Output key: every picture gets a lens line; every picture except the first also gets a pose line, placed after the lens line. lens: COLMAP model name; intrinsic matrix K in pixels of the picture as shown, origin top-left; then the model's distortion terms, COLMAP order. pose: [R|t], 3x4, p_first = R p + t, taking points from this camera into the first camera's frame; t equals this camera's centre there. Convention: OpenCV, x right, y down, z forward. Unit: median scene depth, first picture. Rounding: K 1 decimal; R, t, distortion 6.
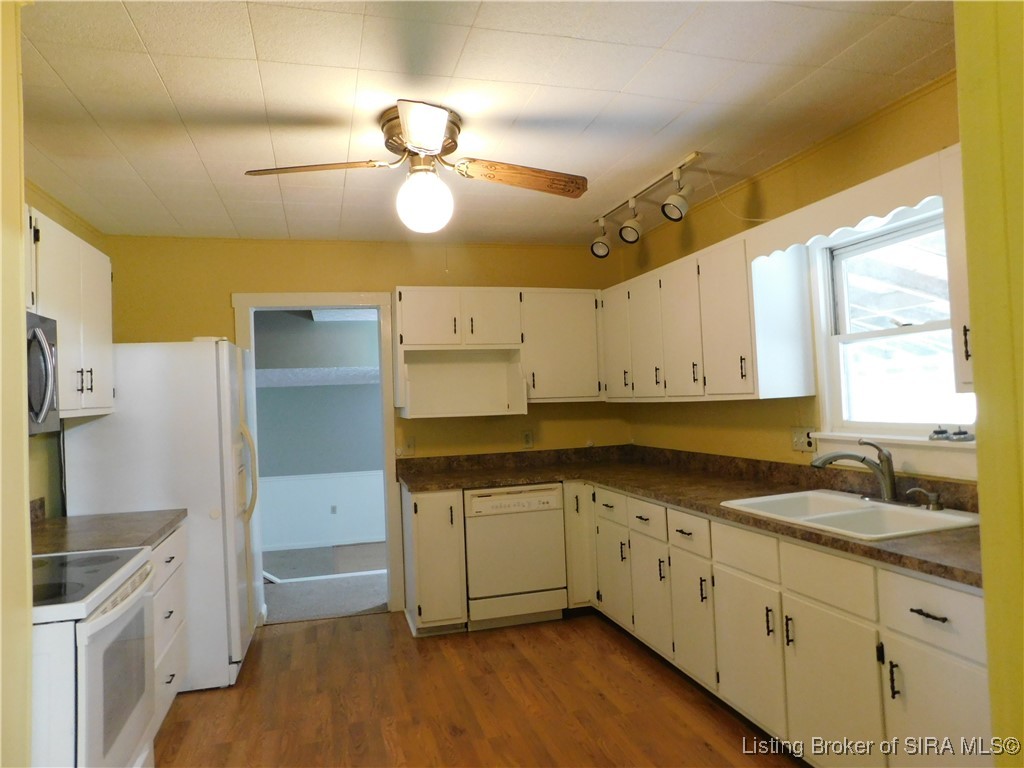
lens RADIAL K [[676.0, 0, 512.0], [0, 676.0, 384.0], [0, 0, 1]] dist [-0.076699, 0.065361]
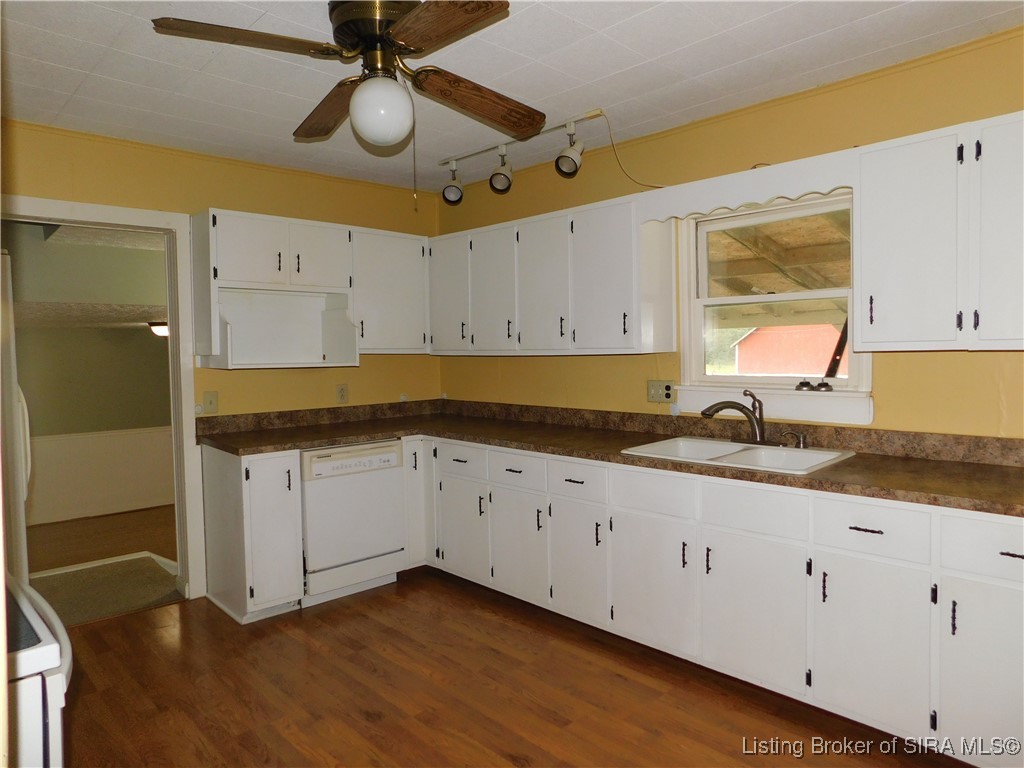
lens RADIAL K [[676.0, 0, 512.0], [0, 676.0, 384.0], [0, 0, 1]] dist [-0.076699, 0.065361]
pose [[0.884569, 0.003544, 0.466397, -0.254547], [-0.031992, 0.998077, 0.053091, 0.016588], [-0.465312, -0.061883, 0.882981, 0.113443]]
